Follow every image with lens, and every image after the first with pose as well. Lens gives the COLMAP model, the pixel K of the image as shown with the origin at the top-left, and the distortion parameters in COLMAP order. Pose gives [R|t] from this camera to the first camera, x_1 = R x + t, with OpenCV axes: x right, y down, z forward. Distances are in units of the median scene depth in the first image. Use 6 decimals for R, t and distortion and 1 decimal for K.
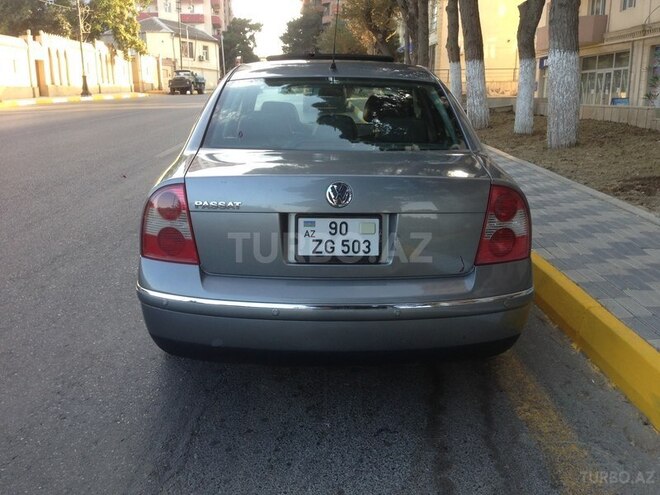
lens RADIAL K [[598.9, 0, 330.0], [0, 598.9, 247.5], [0, 0, 1]] dist [0.147622, -0.244449]
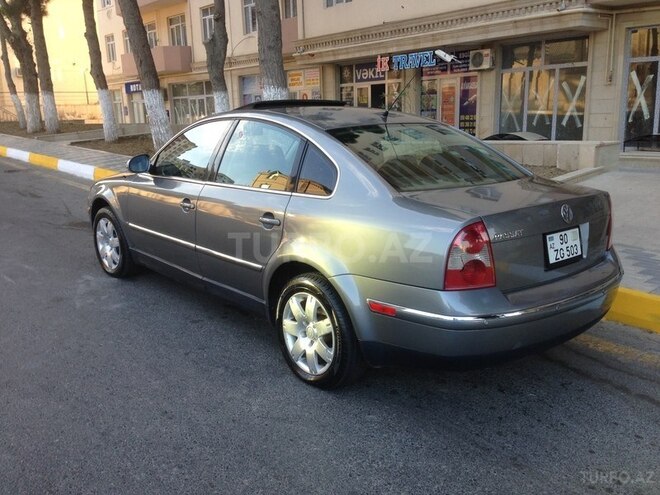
lens RADIAL K [[598.9, 0, 330.0], [0, 598.9, 247.5], [0, 0, 1]] dist [0.147622, -0.244449]
pose [[0.771413, -0.154116, 0.617389, -0.058690], [0.175170, 0.984173, 0.026804, -0.006710], [-0.611749, 0.087471, 0.786201, 0.011899]]
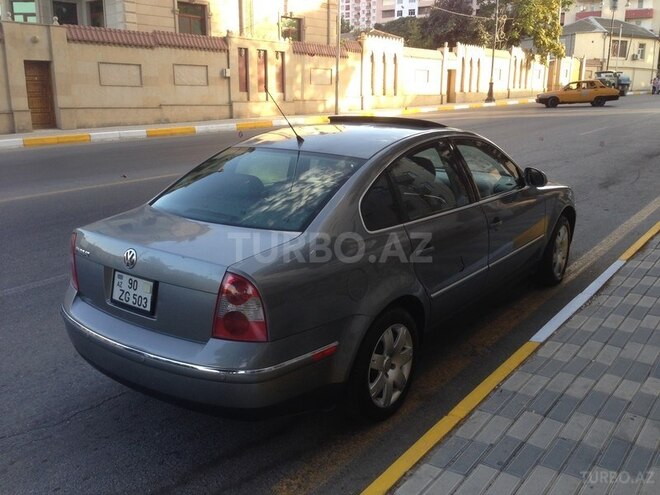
lens RADIAL K [[598.9, 0, 330.0], [0, 598.9, 247.5], [0, 0, 1]] dist [0.147622, -0.244449]
pose [[0.785950, 0.152393, -0.599215, 0.053376], [-0.152560, 0.986982, 0.050908, -0.011514], [0.599173, 0.051405, 0.798968, 0.009700]]
